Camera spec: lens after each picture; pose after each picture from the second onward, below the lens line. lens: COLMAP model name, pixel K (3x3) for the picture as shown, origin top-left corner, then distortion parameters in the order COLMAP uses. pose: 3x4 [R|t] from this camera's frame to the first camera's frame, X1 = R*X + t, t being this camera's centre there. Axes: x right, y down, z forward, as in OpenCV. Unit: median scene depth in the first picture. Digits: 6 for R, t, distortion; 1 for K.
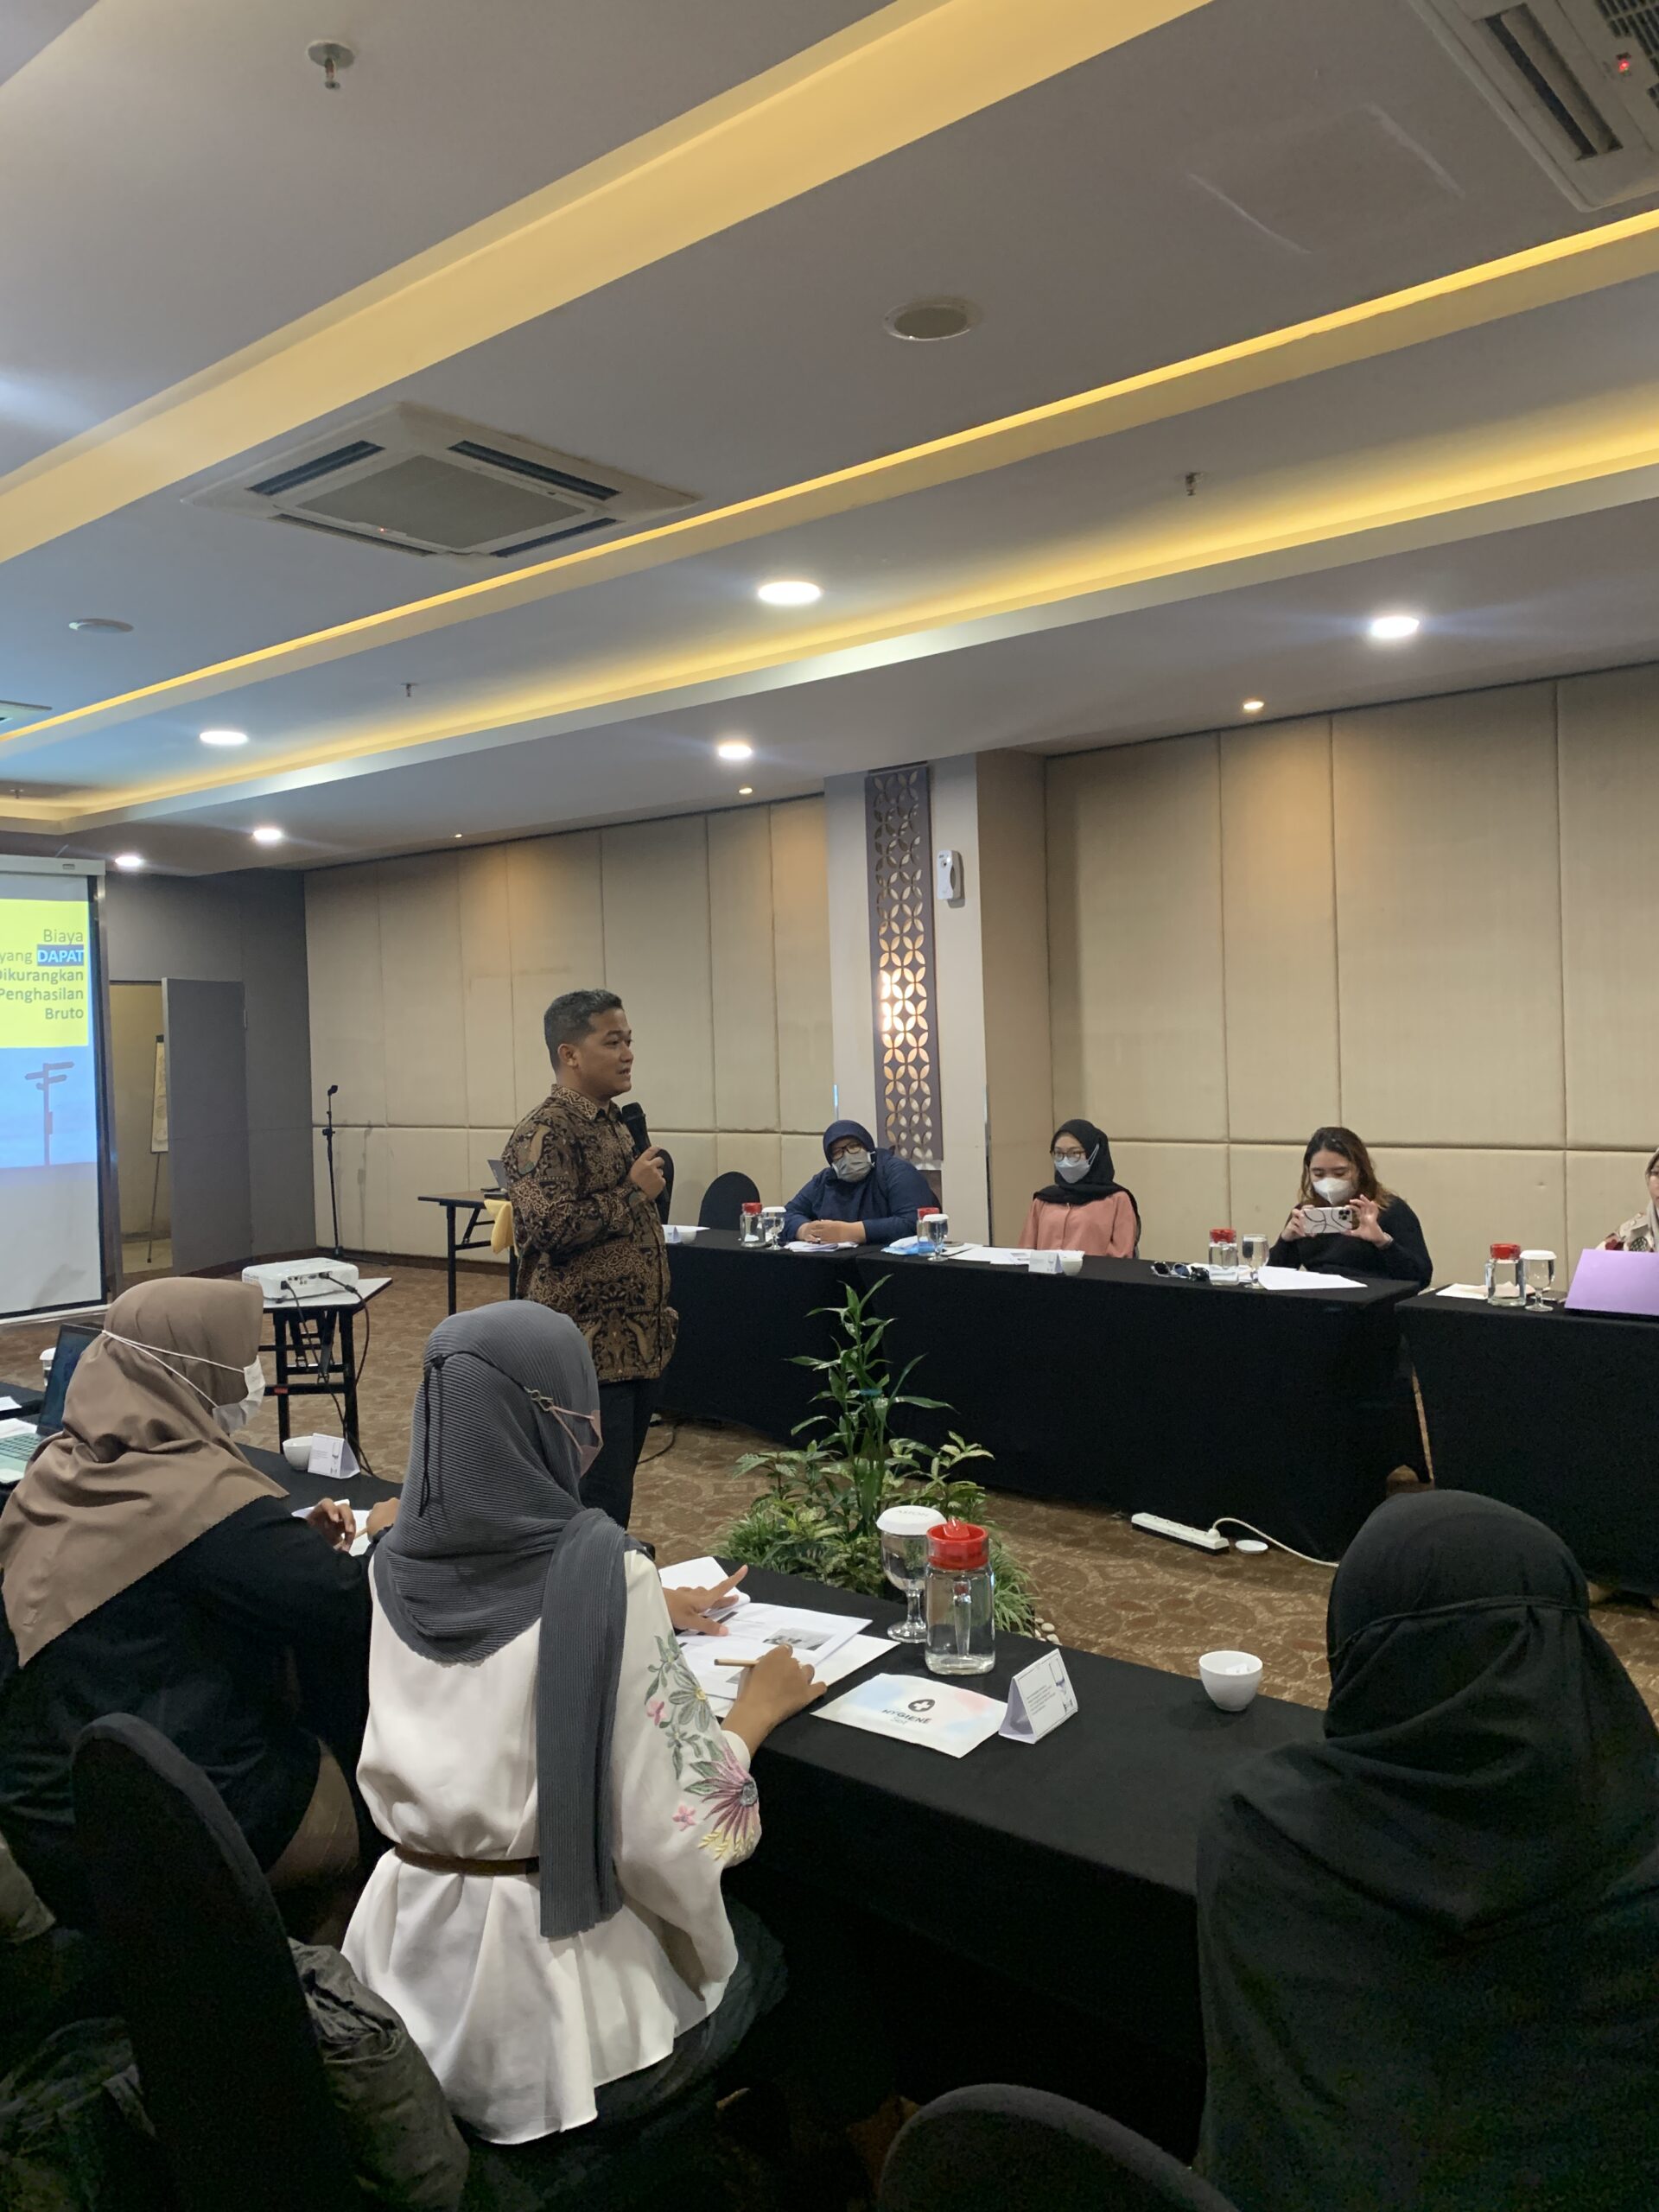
lens RADIAL K [[1663.1, 0, 812.6], [0, 1663.1, 1068.9], [0, 0, 1]] dist [0.075628, -0.001665]
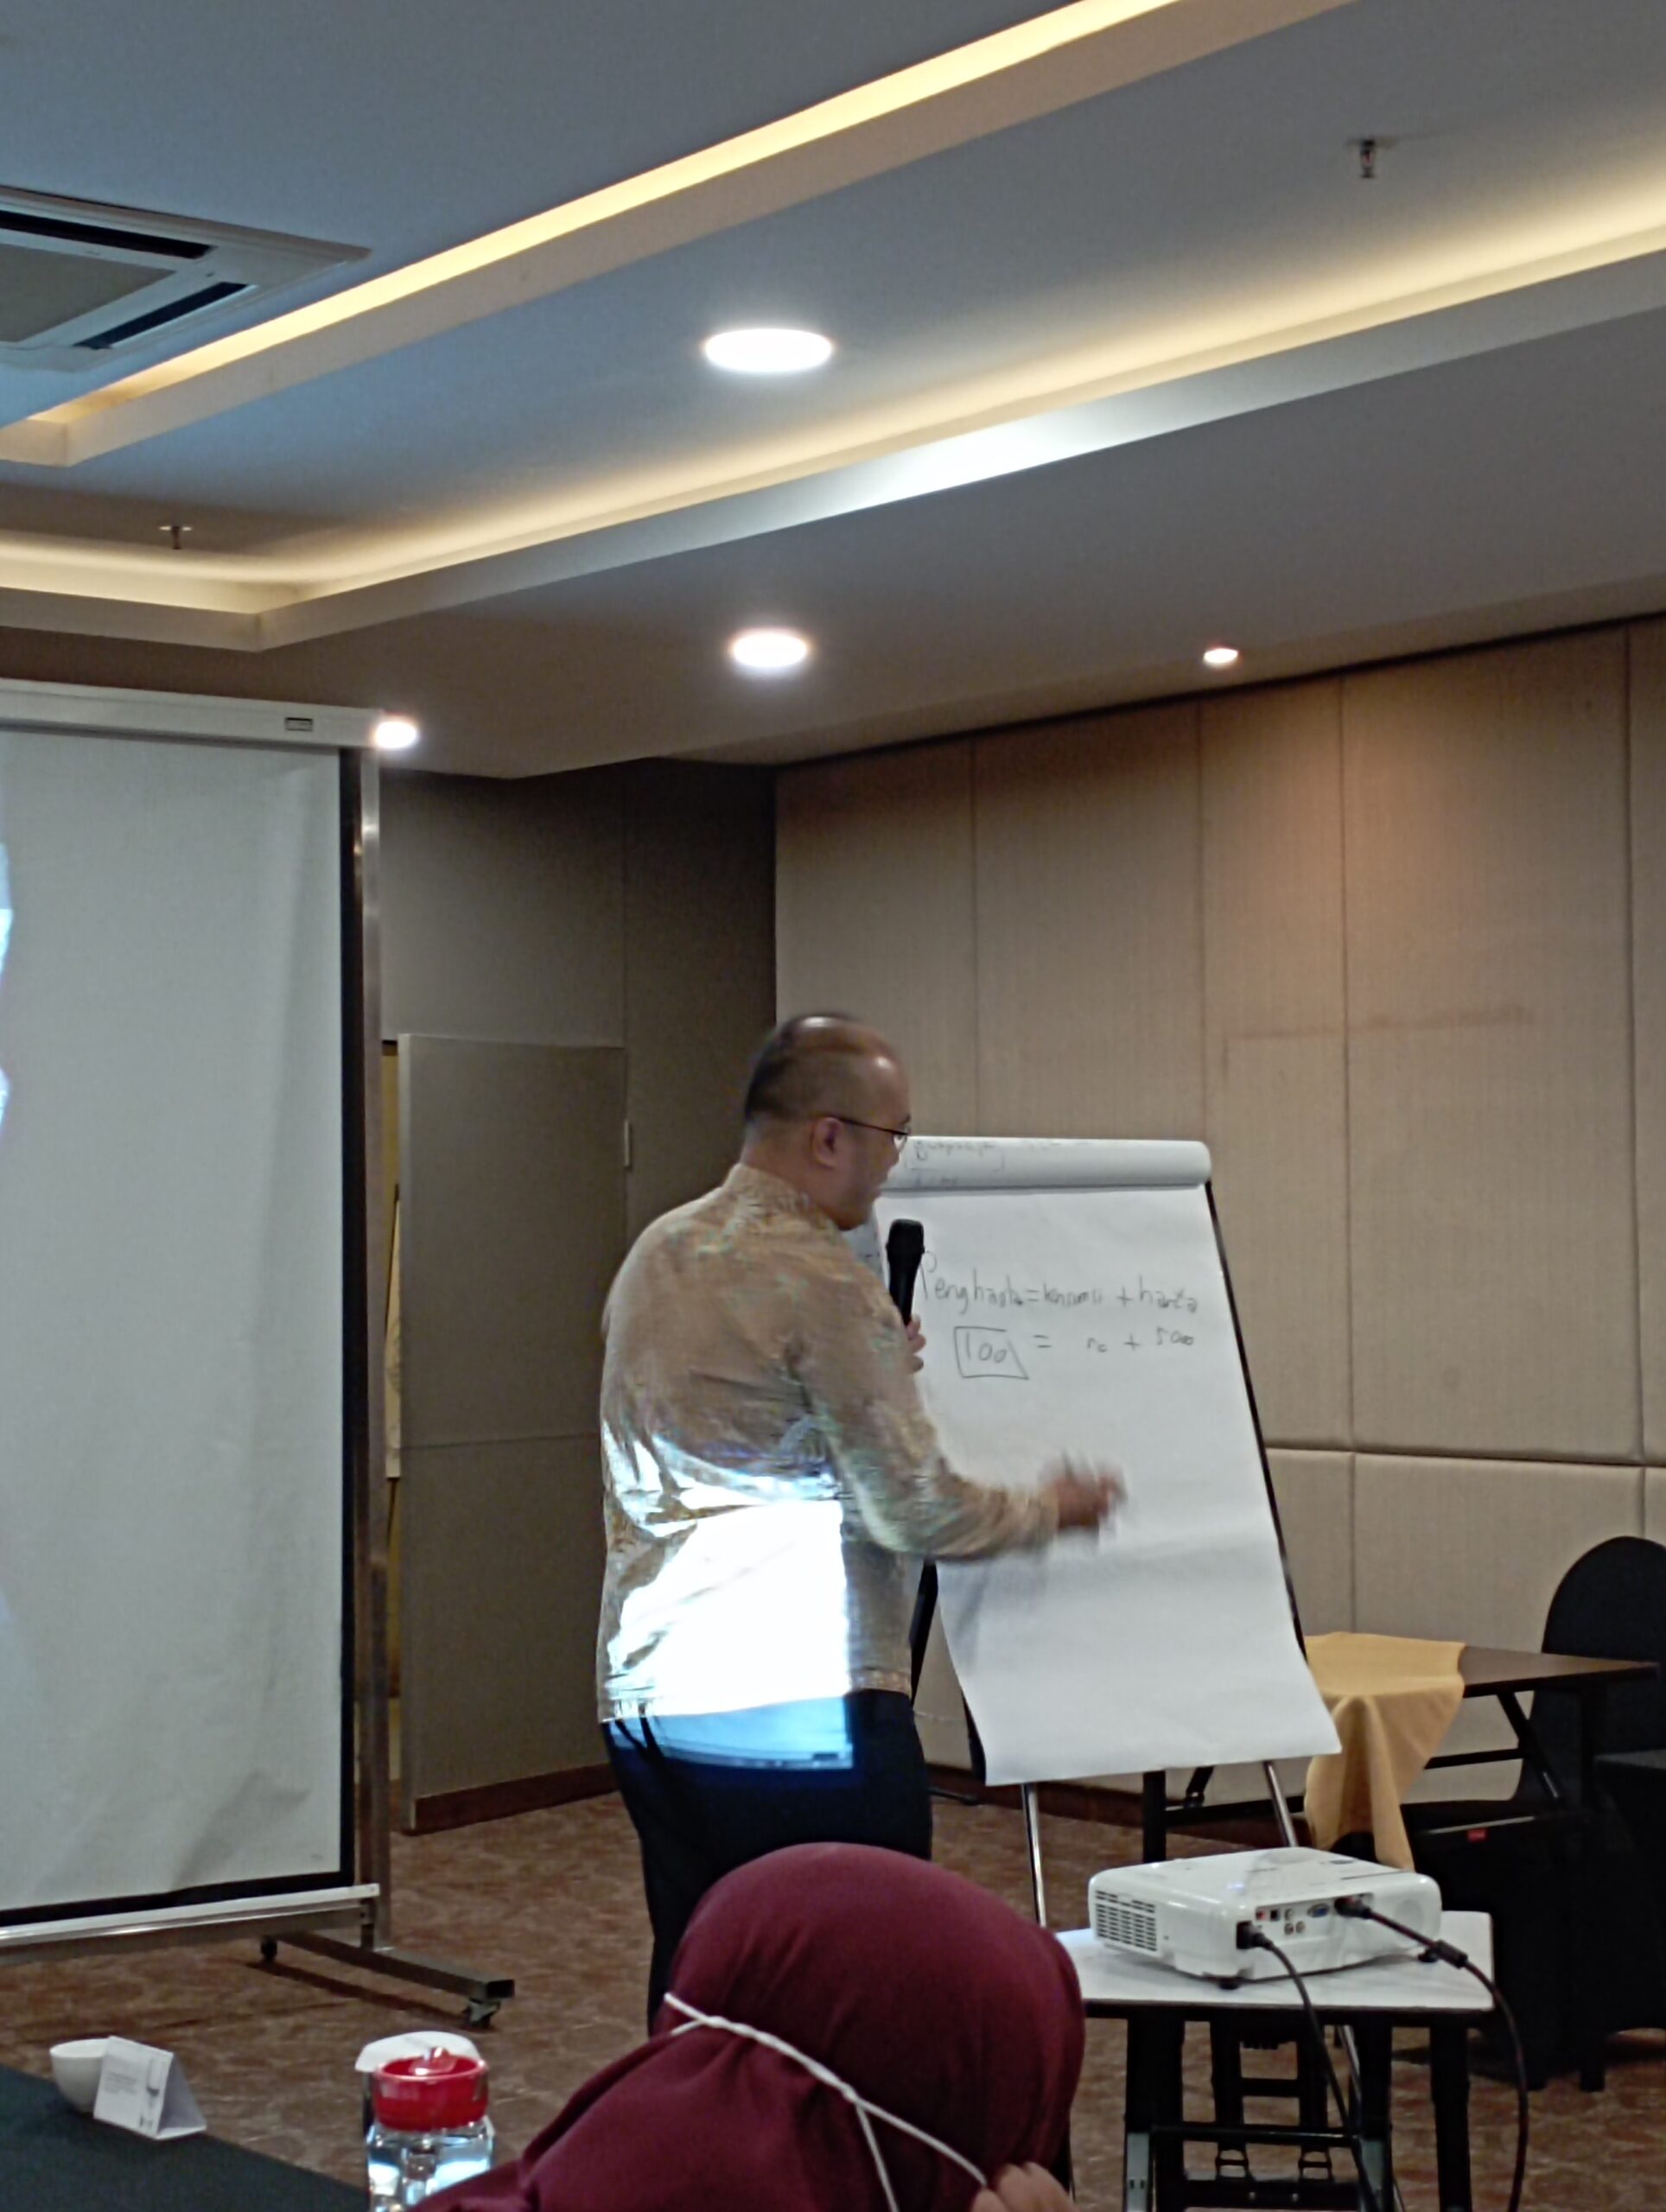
lens RADIAL K [[4031.5, 0, 833.0], [0, 4031.5, 1106.0], [0, 0, 1]] dist [0.223739, 0.075138]
pose [[0.977899, 0.013895, -0.208614, -0.140795], [-0.024445, 0.998544, -0.048079, 0.008248], [0.207643, 0.052116, 0.976815, 0.142008]]
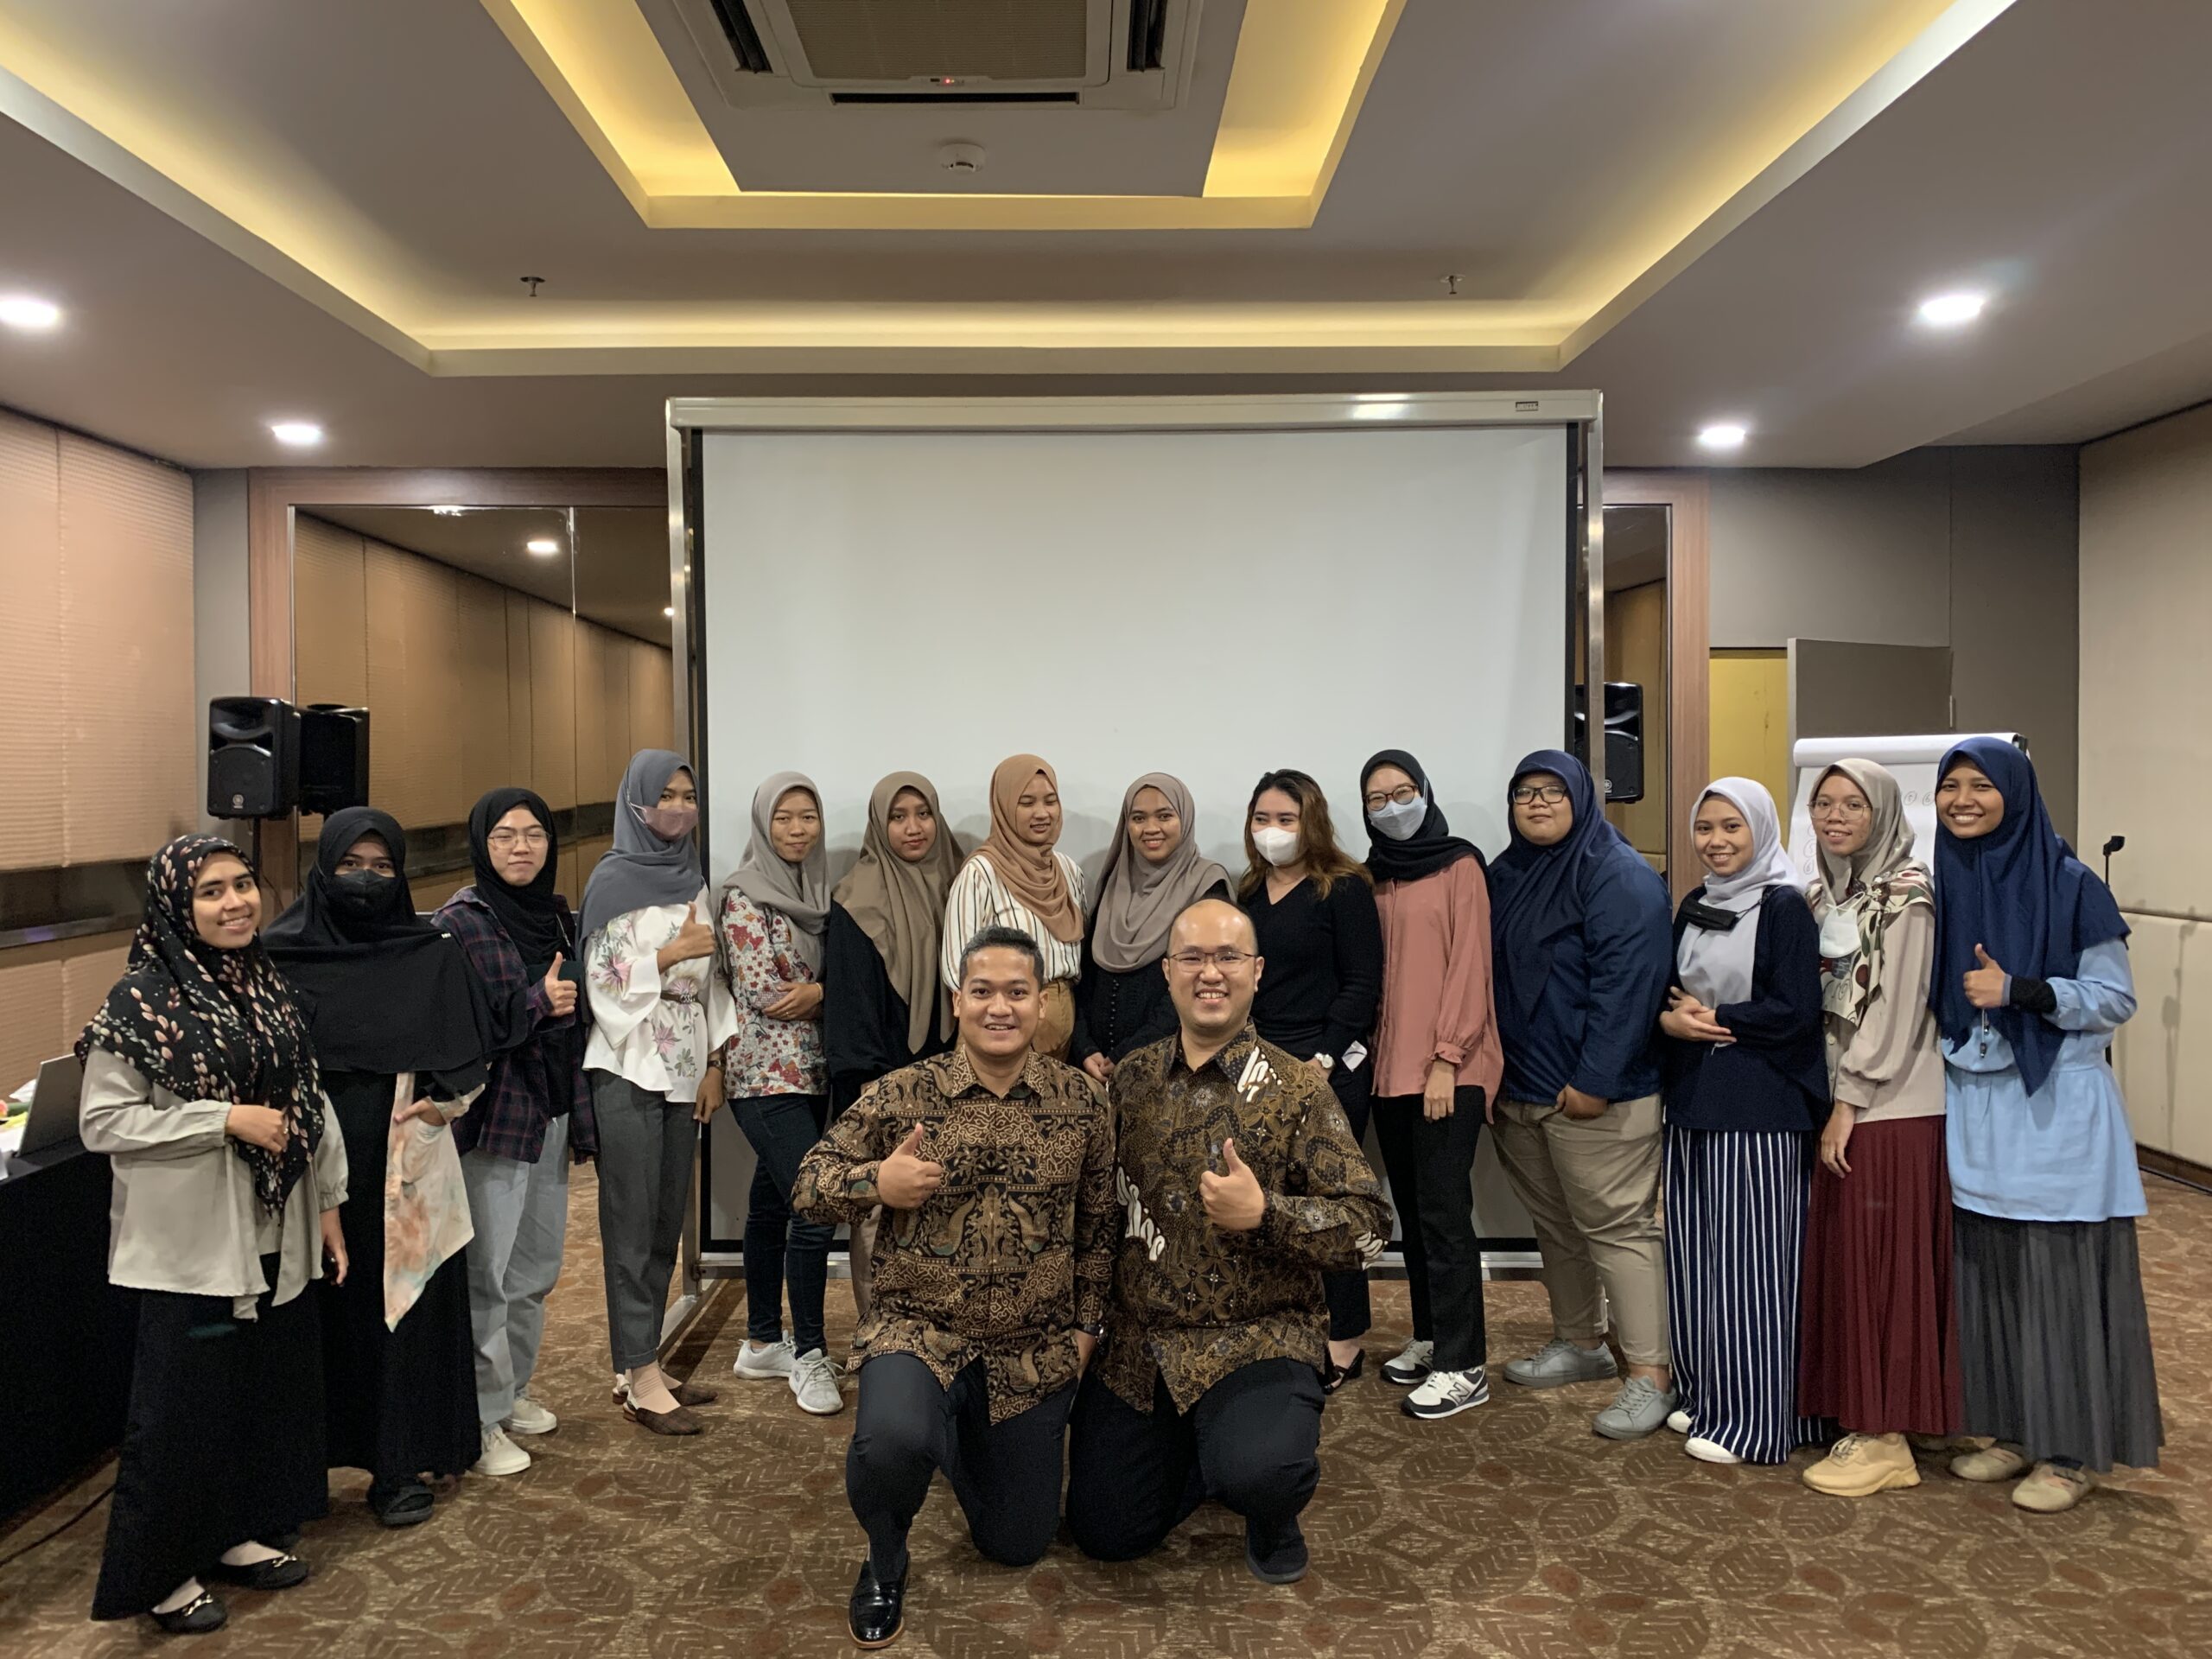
lens RADIAL K [[1696.5, 0, 1106.0], [0, 1696.5, 829.5], [0, 0, 1]] dist [-0.006086, -0.003127]
pose [[0.657802, 0.043408, -0.751939, -0.139129], [-0.026168, 0.999052, 0.034782, -0.004836], [0.752736, -0.003203, 0.658315, 0.601680]]
